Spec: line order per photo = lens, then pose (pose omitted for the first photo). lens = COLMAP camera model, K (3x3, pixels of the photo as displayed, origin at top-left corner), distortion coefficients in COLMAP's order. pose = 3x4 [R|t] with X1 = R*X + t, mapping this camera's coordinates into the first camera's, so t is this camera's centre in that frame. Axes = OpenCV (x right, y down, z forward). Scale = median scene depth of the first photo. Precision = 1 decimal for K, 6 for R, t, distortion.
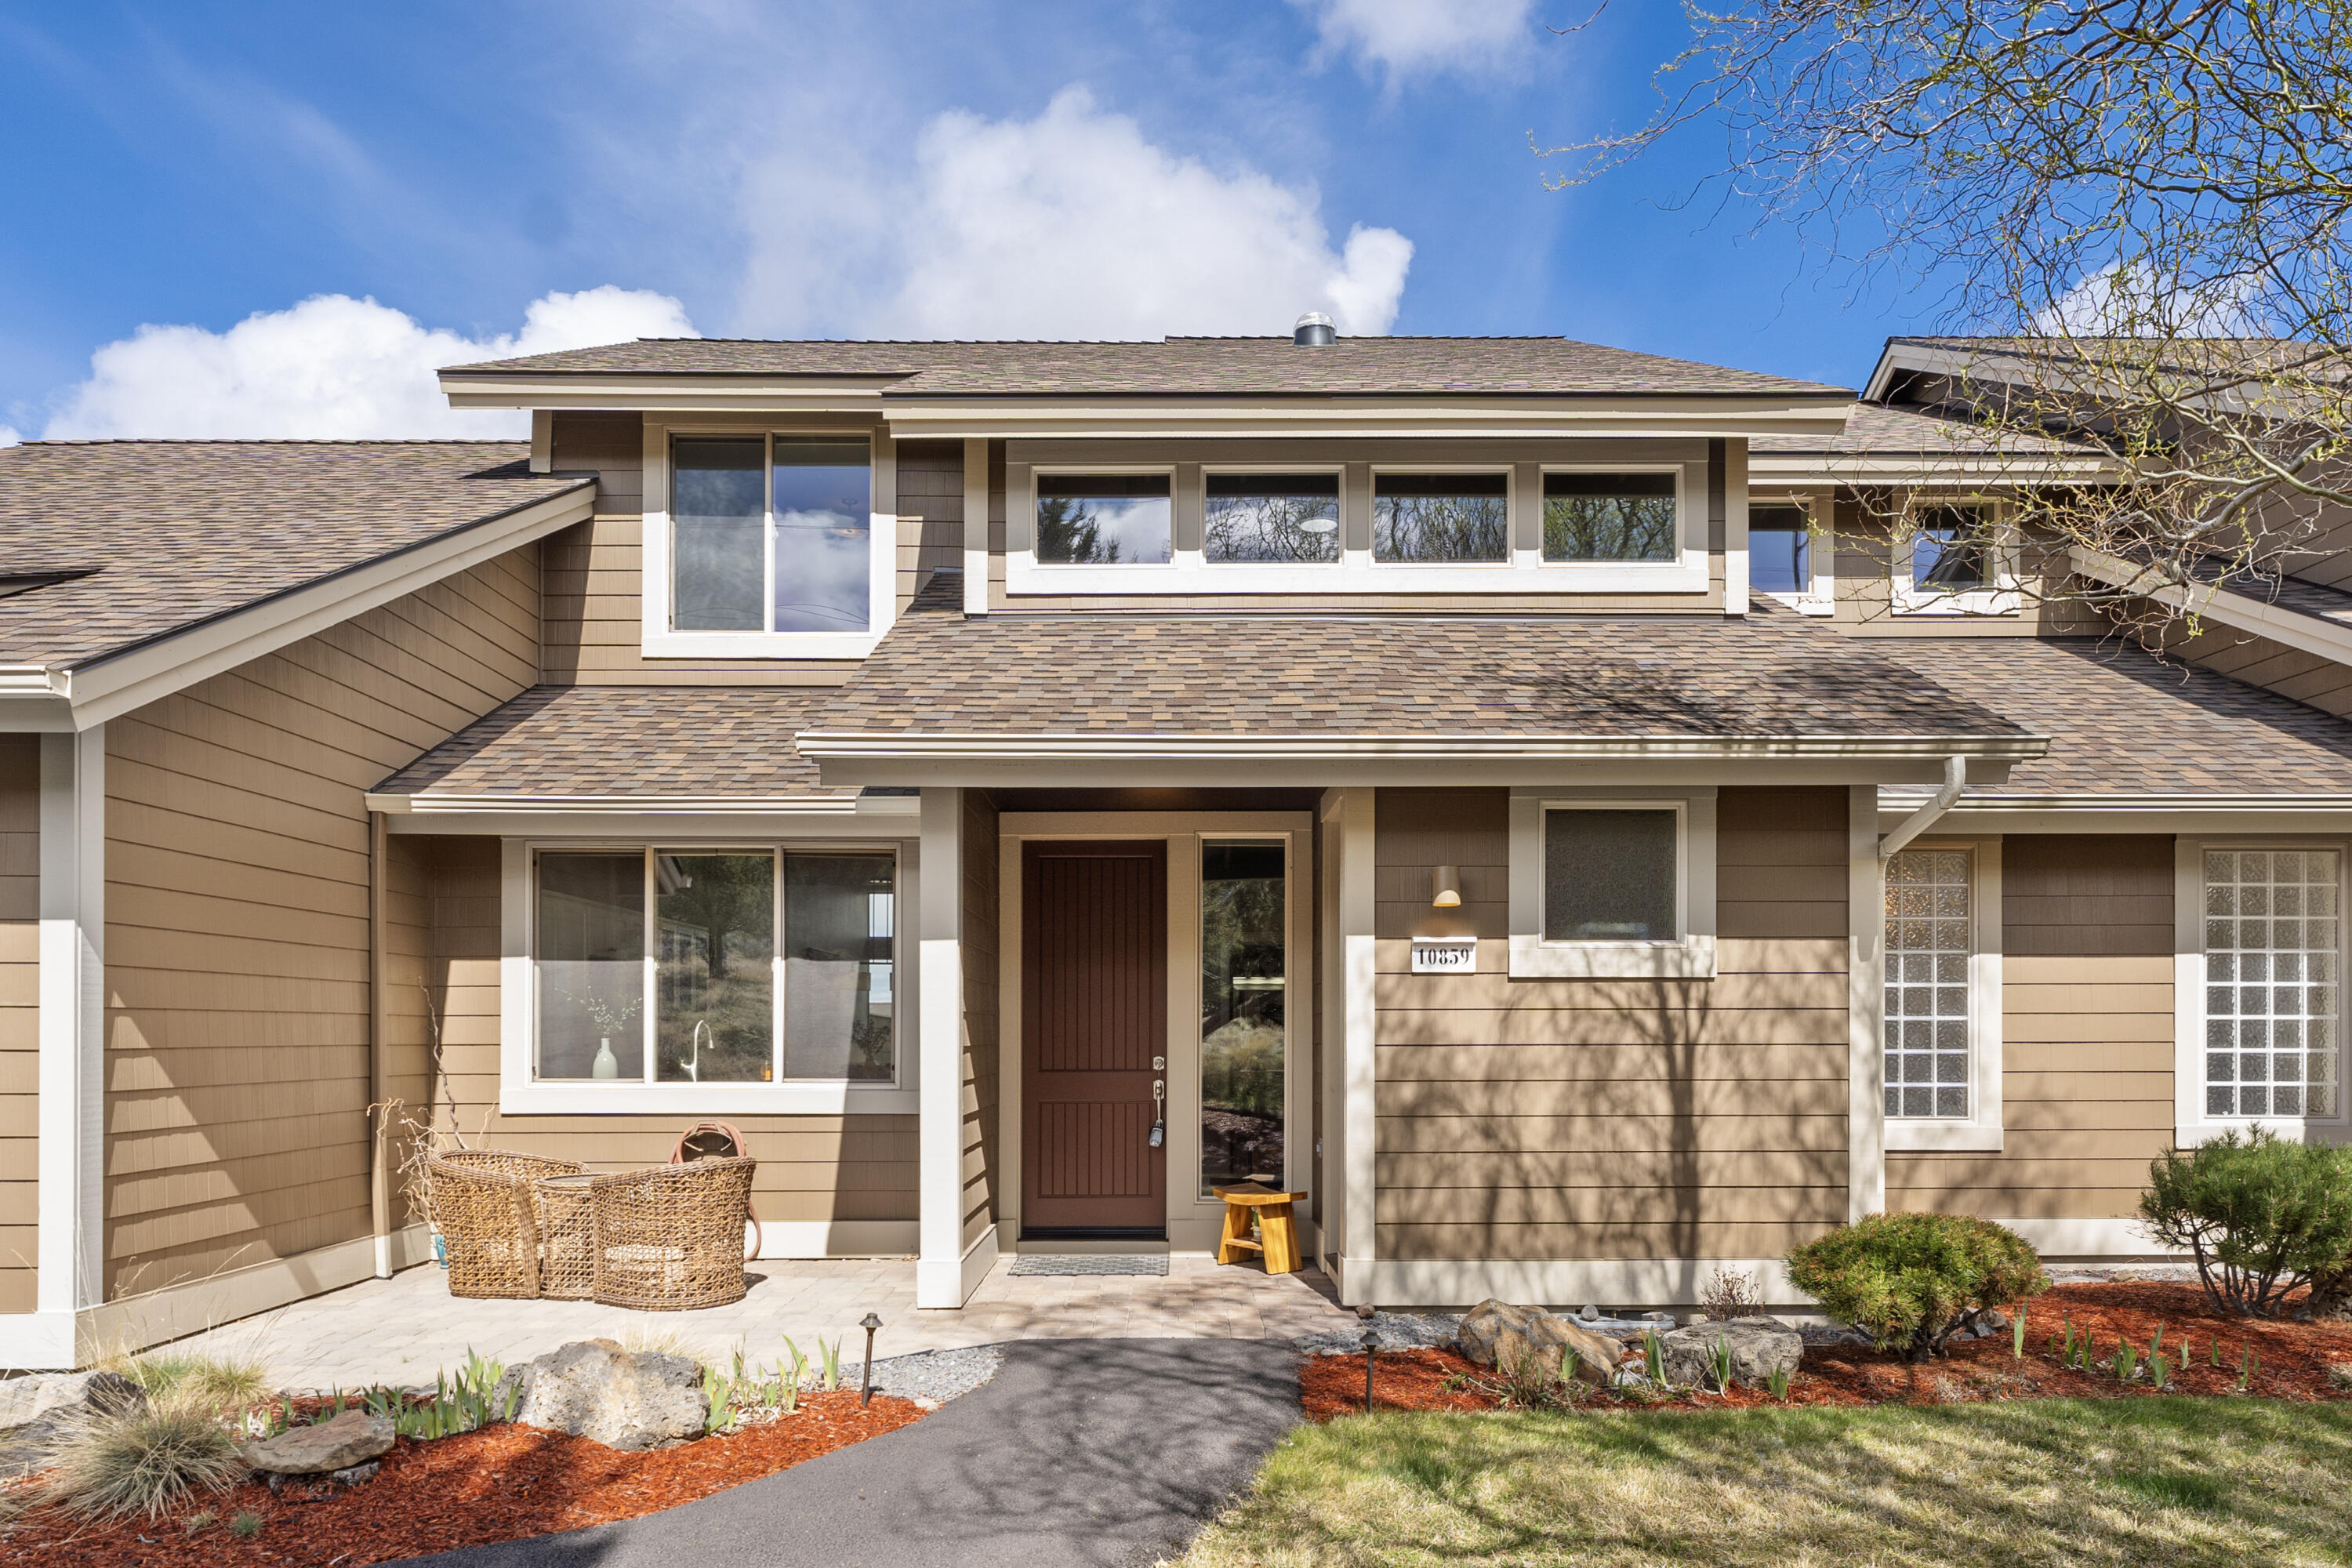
lens RADIAL K [[1528.6, 0, 1175.7], [0, 1528.6, 908.7], [0, 0, 1]] dist [0.003372, -0.001292]
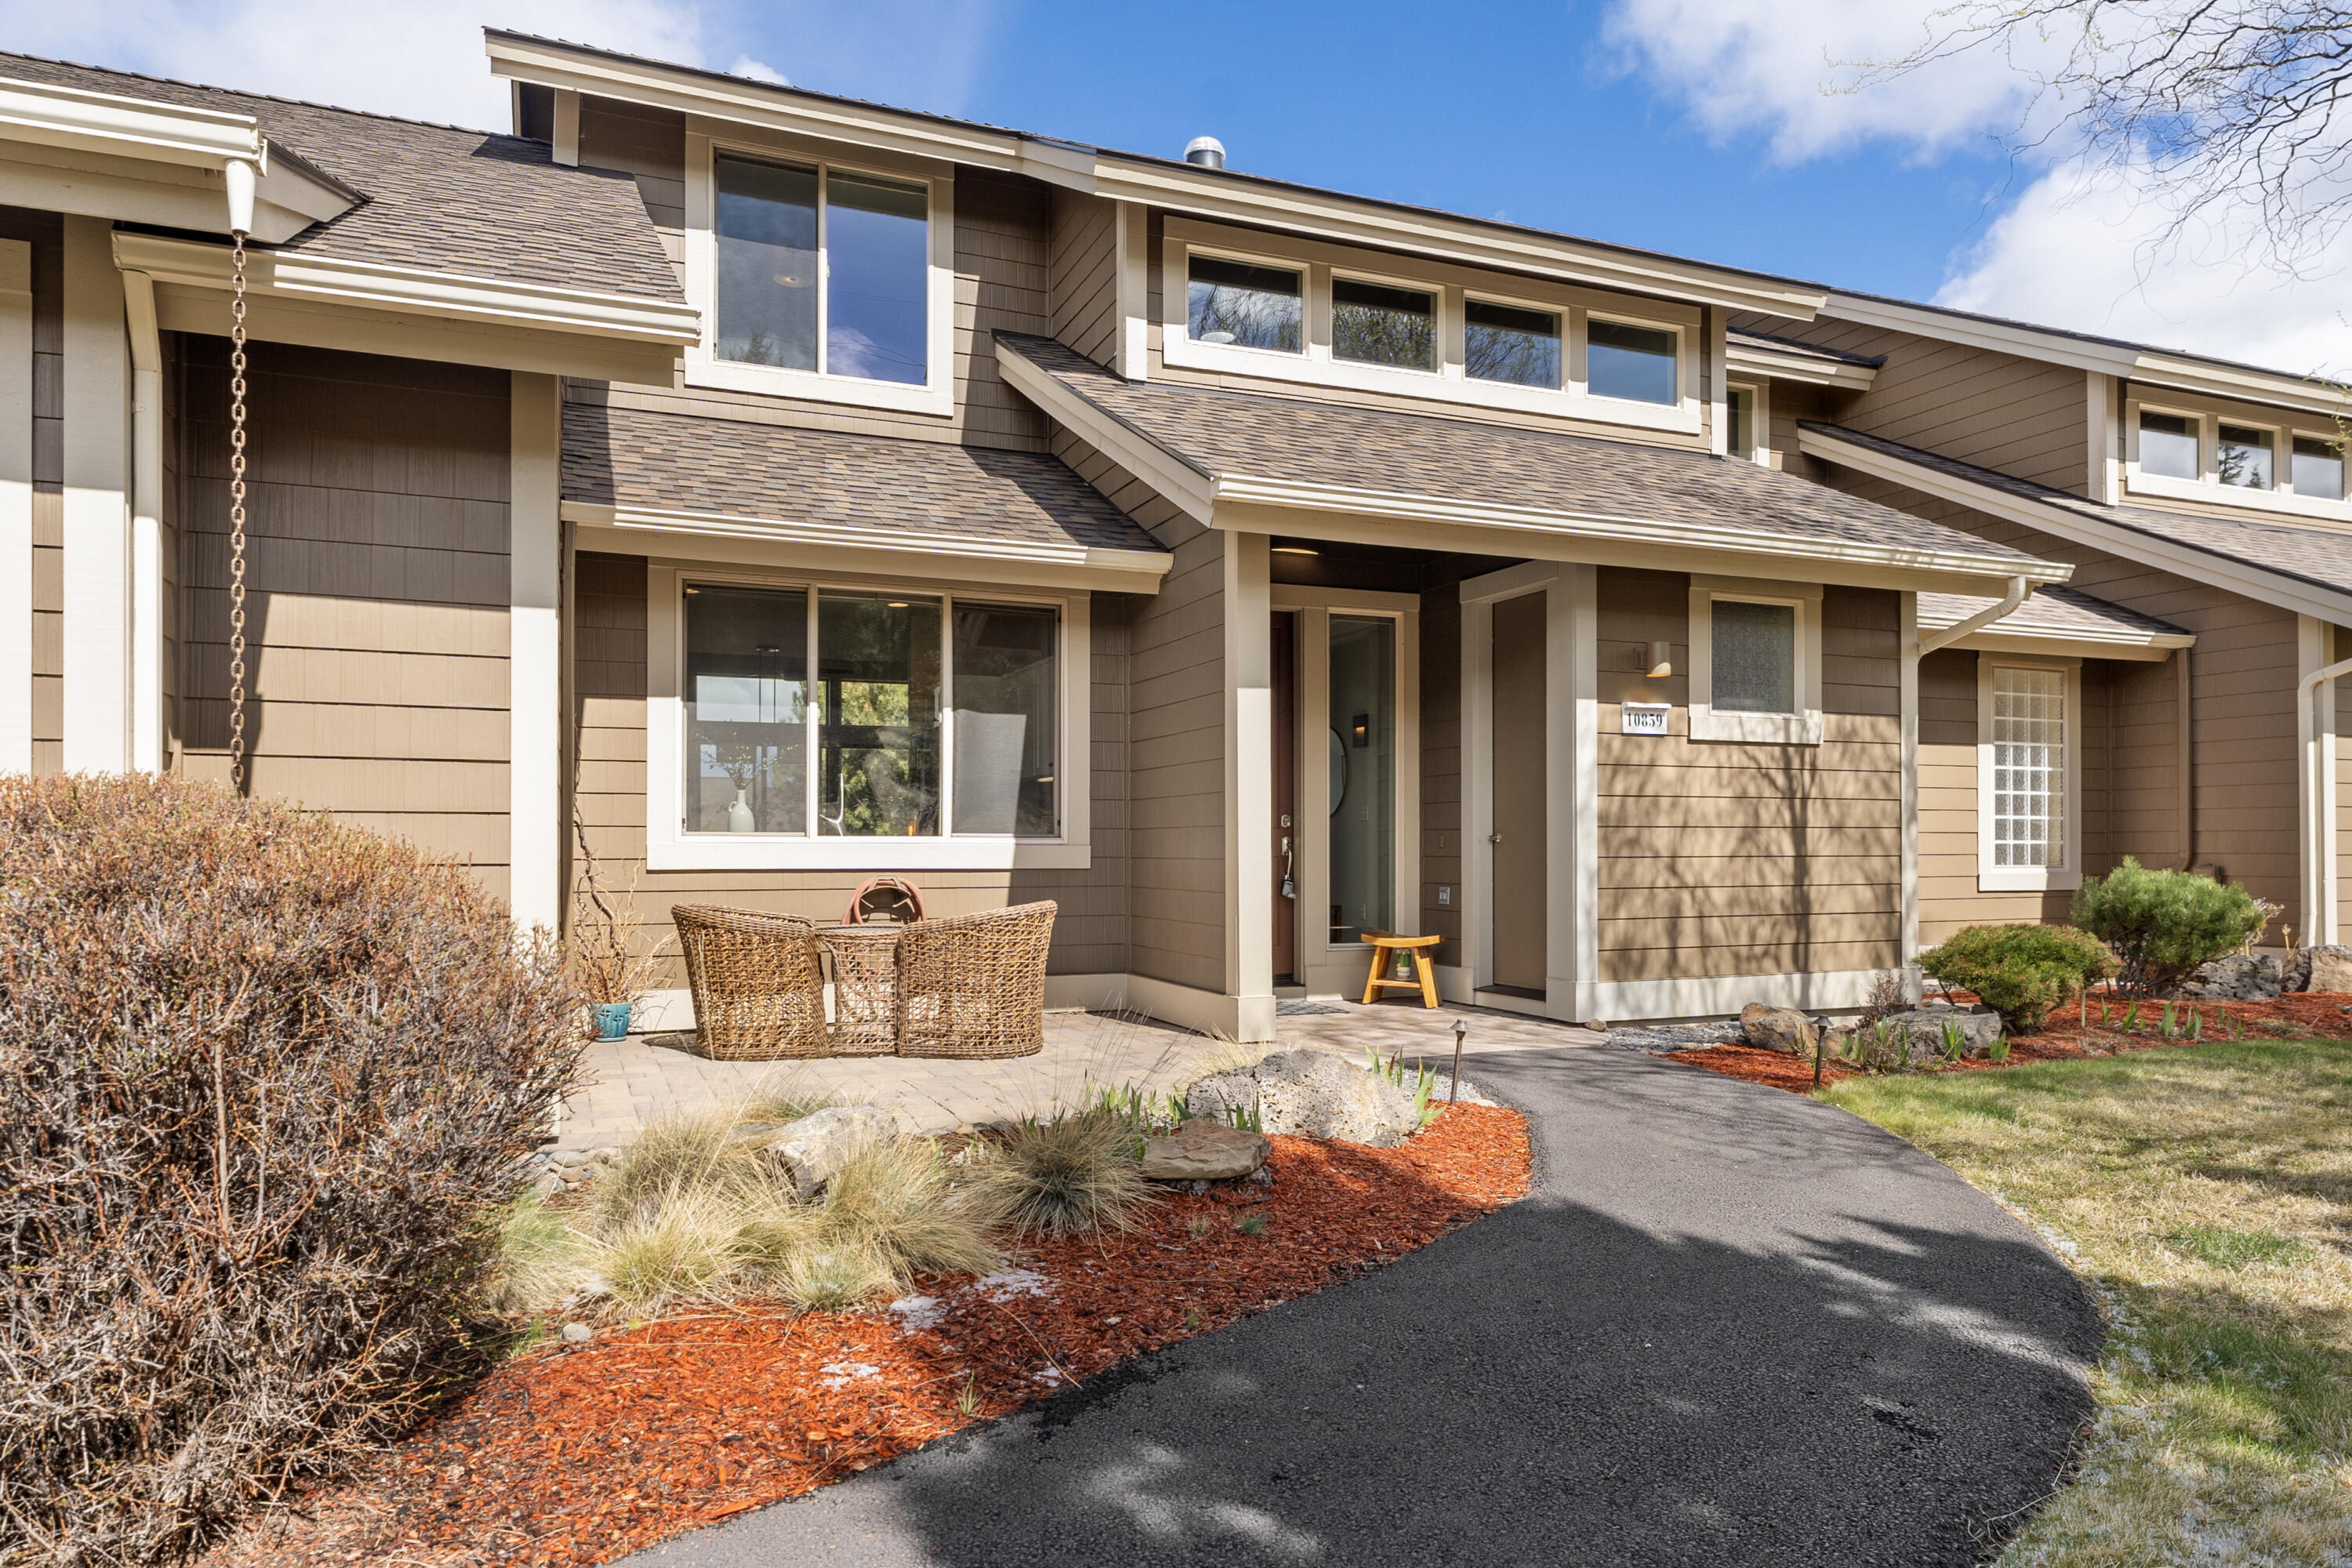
lens RADIAL K [[1471.9, 0, 1219.5], [0, 1471.9, 725.1], [0, 0, 1]] dist [0.001632, 0.000296]
pose [[0.925817, 0.030884, 0.376709, -0.542062], [-0.030602, 0.999509, -0.006733, 0.052065], [-0.376732, -0.005295, 0.926307, 0.082277]]
